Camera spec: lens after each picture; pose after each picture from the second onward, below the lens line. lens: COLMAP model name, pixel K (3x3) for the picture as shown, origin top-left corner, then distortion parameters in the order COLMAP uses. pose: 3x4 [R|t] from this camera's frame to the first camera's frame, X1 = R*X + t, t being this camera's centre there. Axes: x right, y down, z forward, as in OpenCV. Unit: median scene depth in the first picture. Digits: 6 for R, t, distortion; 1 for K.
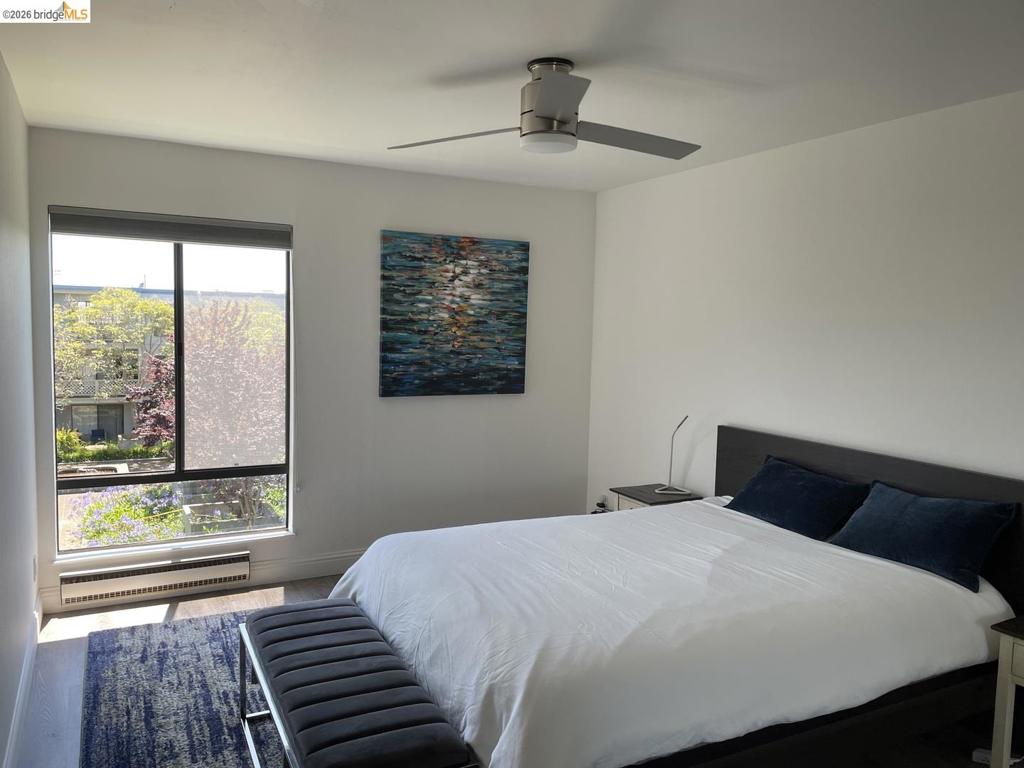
lens RADIAL K [[773.2, 0, 489.6], [0, 773.2, 382.5], [0, 0, 1]] dist [0.089396, -0.116075]
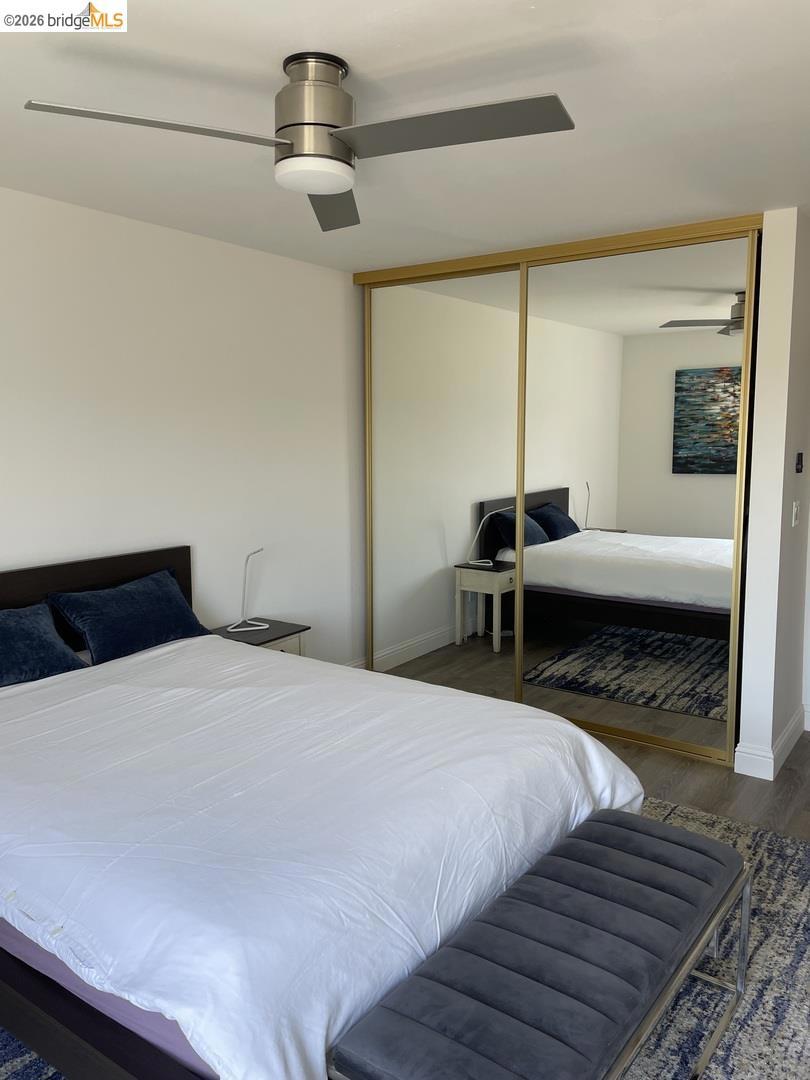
lens RADIAL K [[815.5, 0, 406.0], [0, 815.5, 531.0], [0, 0, 1]] dist [0.089396, -0.116075]
pose [[-0.463540, -0.132607, 0.876097, -0.653636], [0.066453, 0.980751, 0.183608, -0.118040], [-0.883581, 0.143329, -0.445805, 1.266870]]
